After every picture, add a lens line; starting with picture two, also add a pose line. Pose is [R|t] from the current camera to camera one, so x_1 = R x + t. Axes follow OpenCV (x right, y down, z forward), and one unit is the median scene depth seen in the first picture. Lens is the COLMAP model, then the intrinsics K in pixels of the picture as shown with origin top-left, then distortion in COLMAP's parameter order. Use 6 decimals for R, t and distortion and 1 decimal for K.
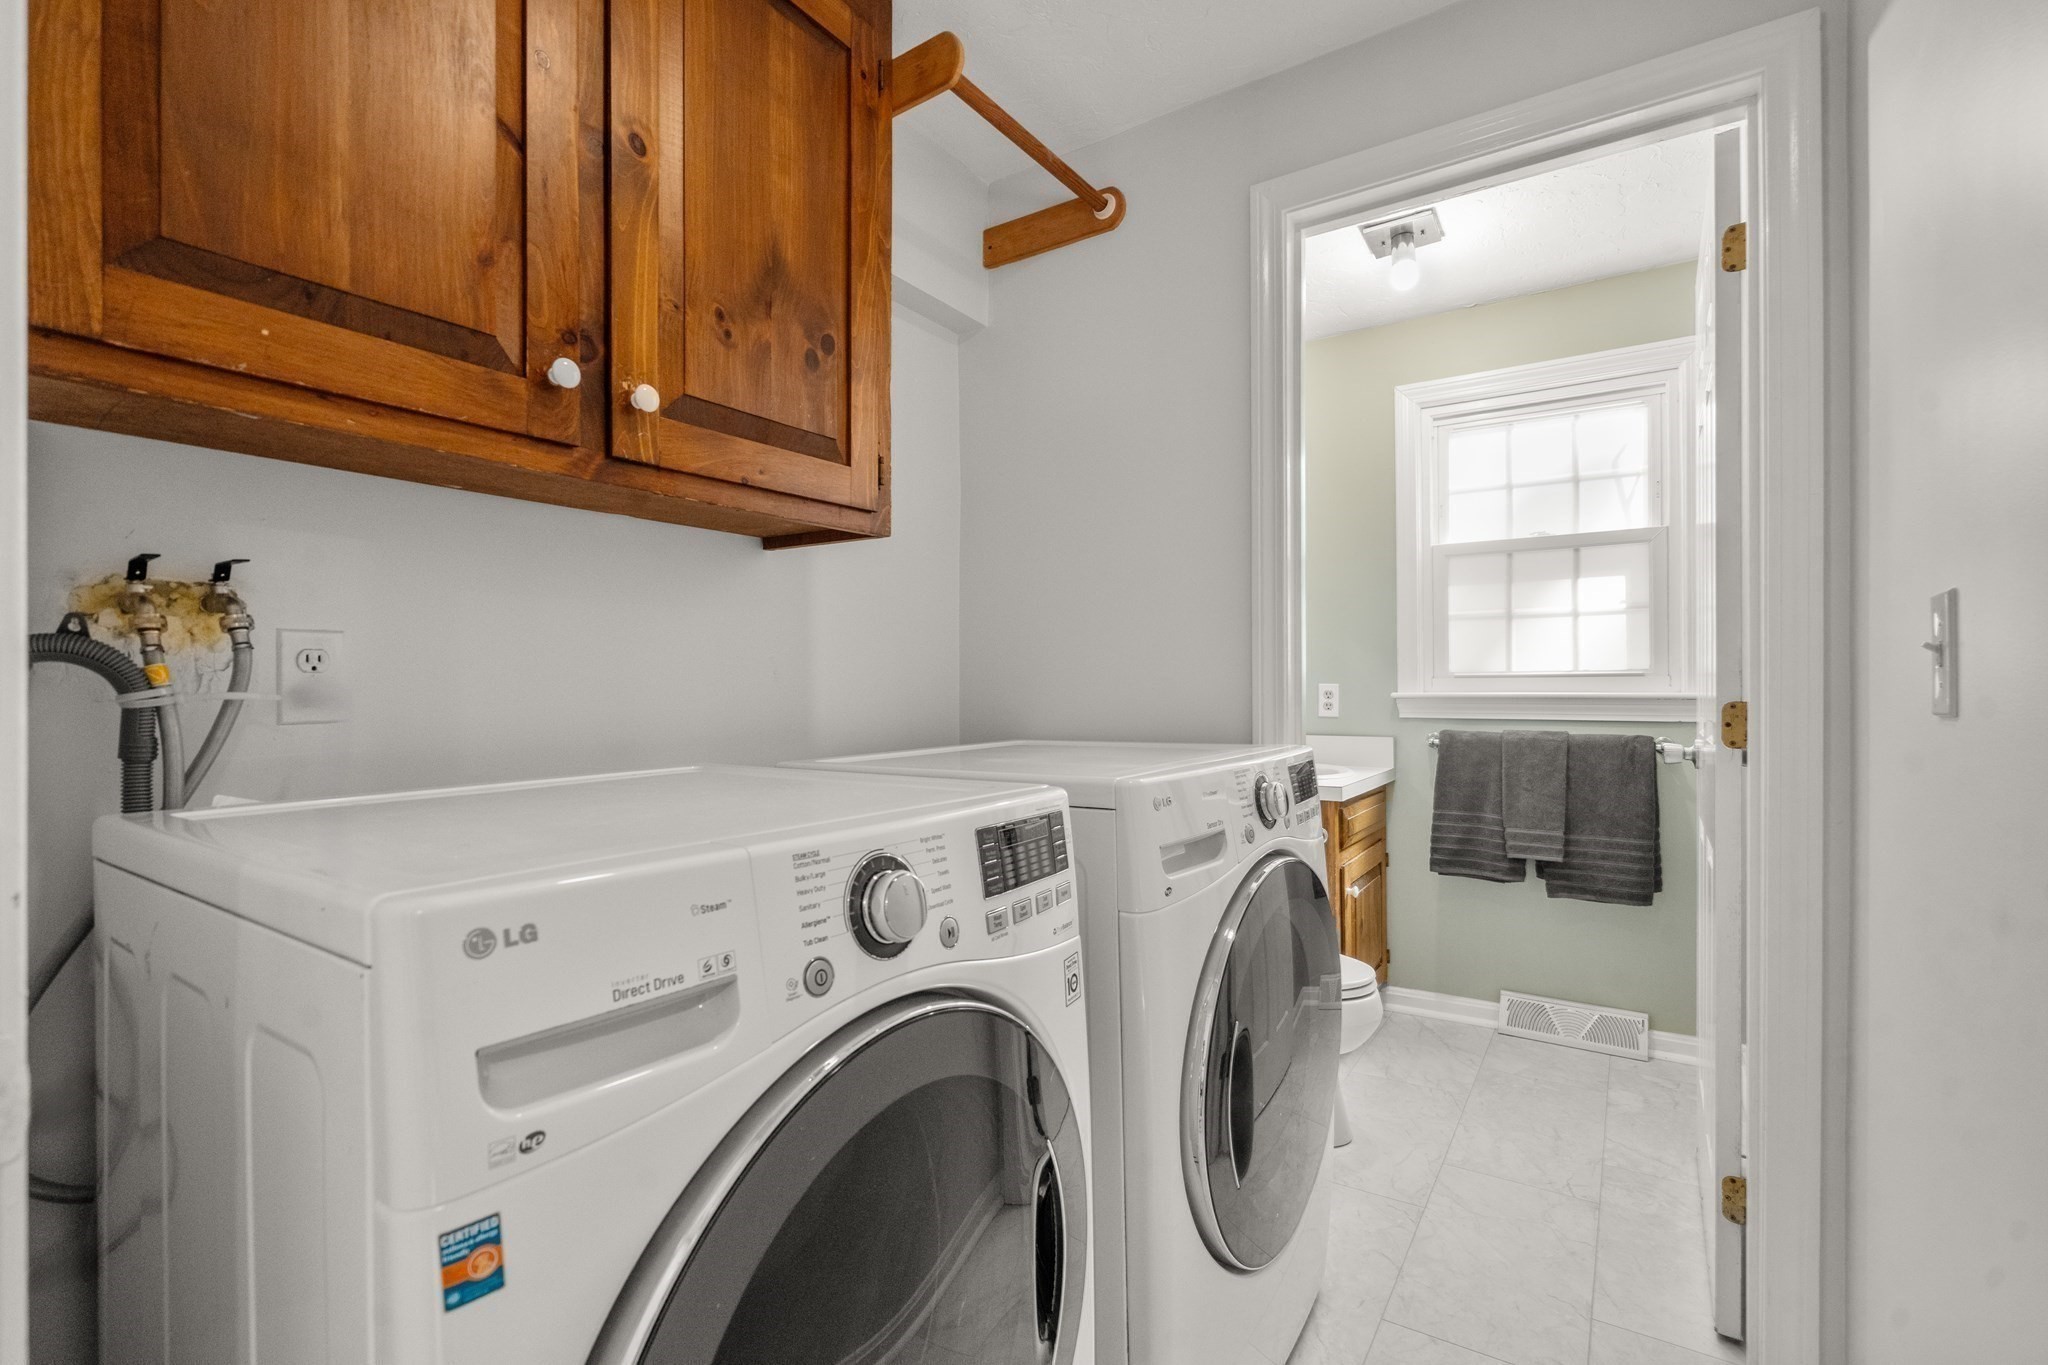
lens RADIAL K [[948.5, 0, 1019.5], [0, 948.5, 688.9], [0, 0, 1]] dist [0.000327, 0.000360]
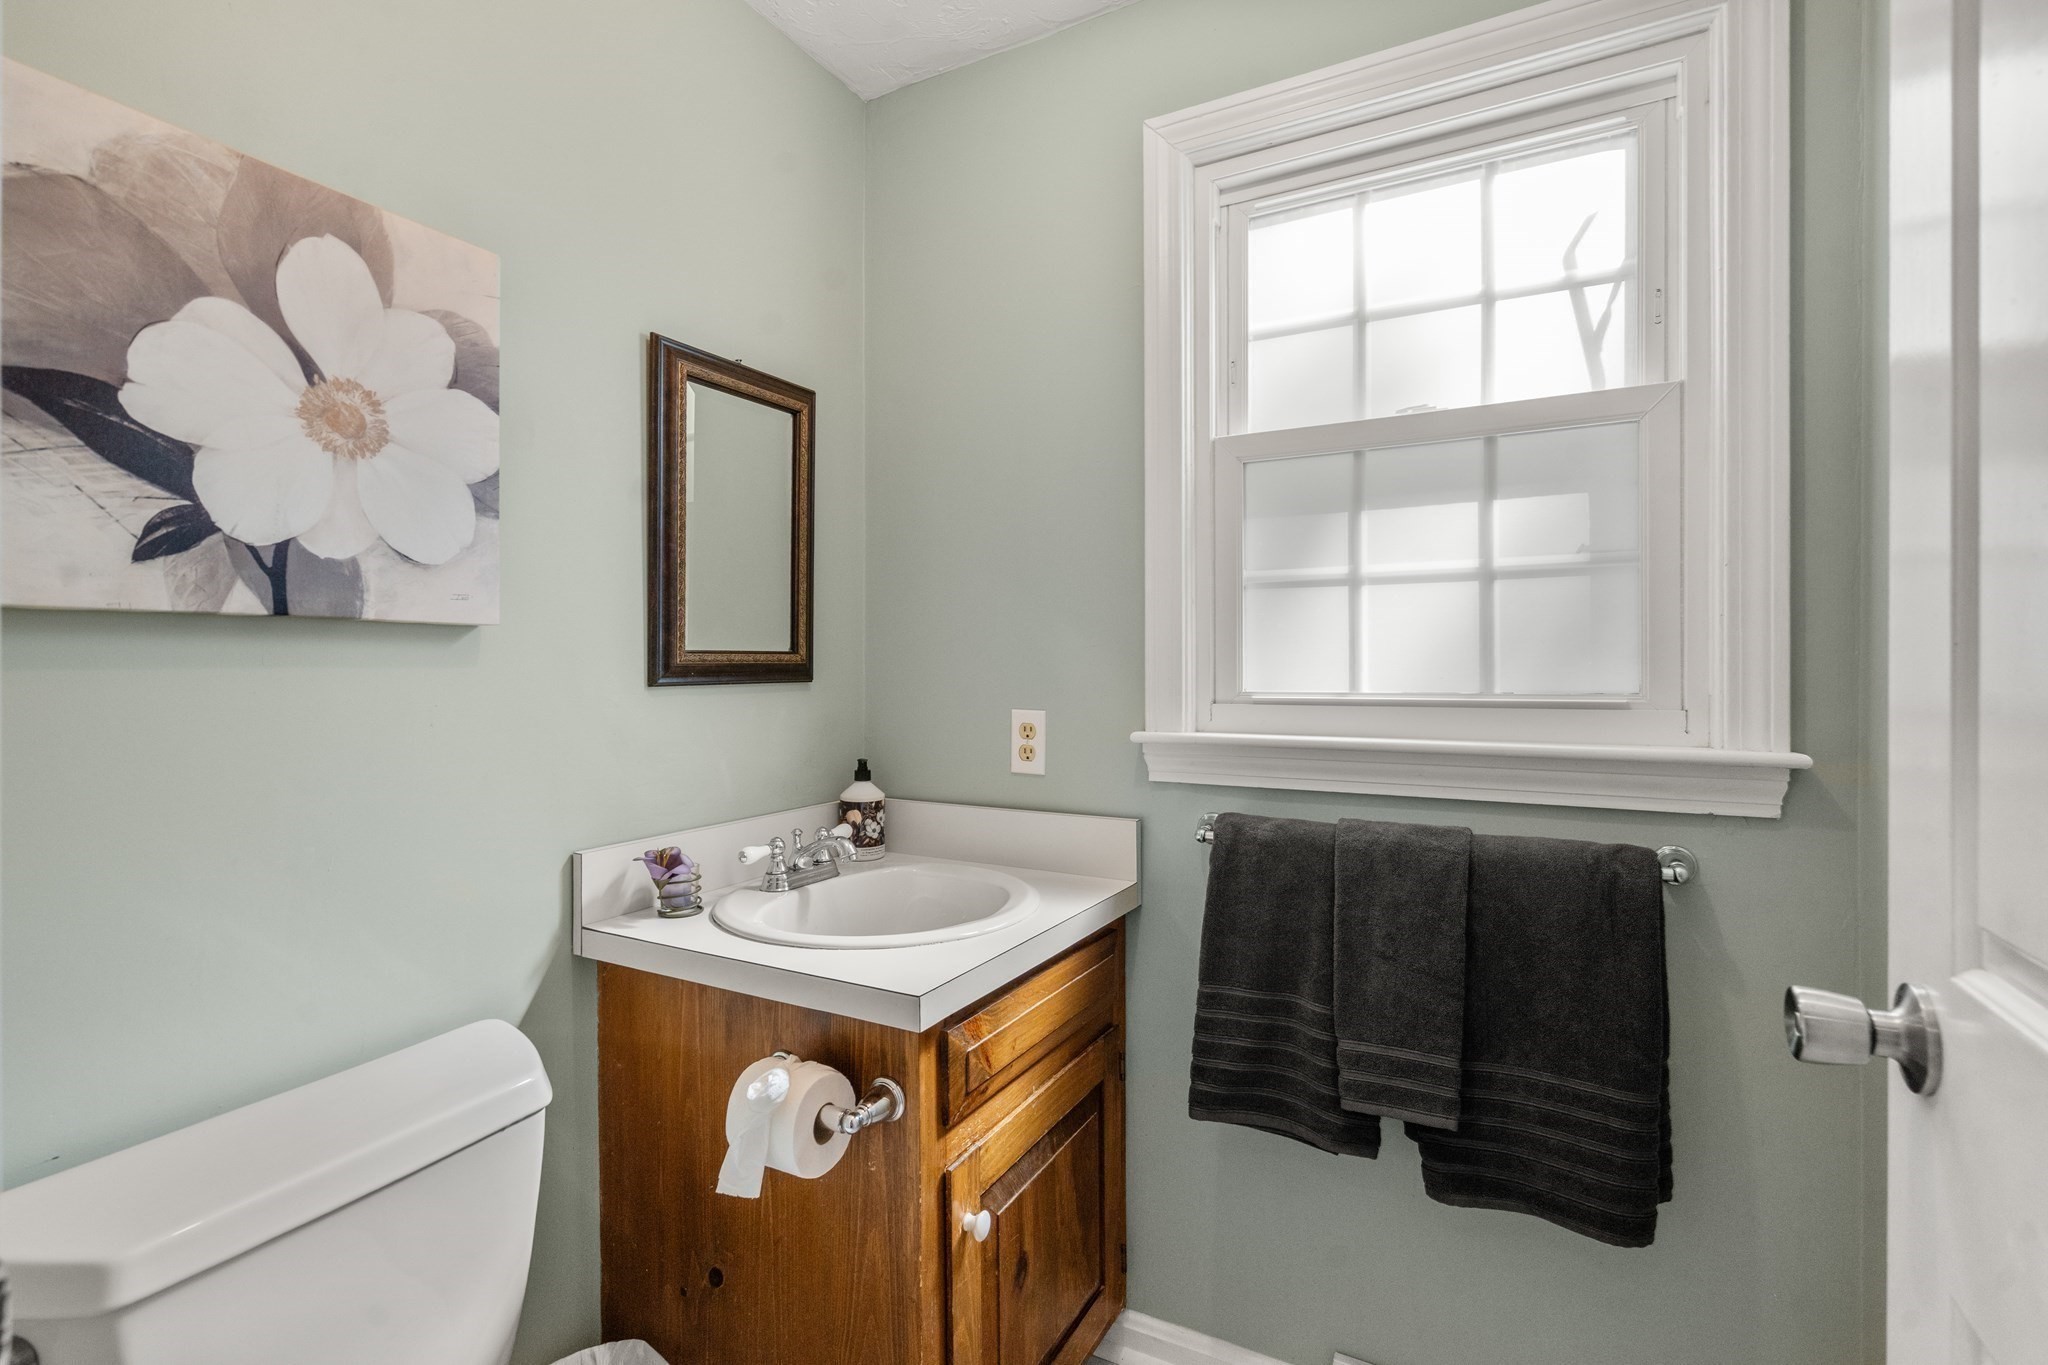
lens RADIAL K [[948.5, 0, 1028.3], [0, 948.5, 674.9], [0, 0, 1]] dist [0.000327, 0.000360]
pose [[0.996301, 0.008609, 0.085502, 0.323638], [-0.007918, 0.999933, -0.008423, -0.023356], [-0.085569, 0.007715, 0.996302, 0.557837]]
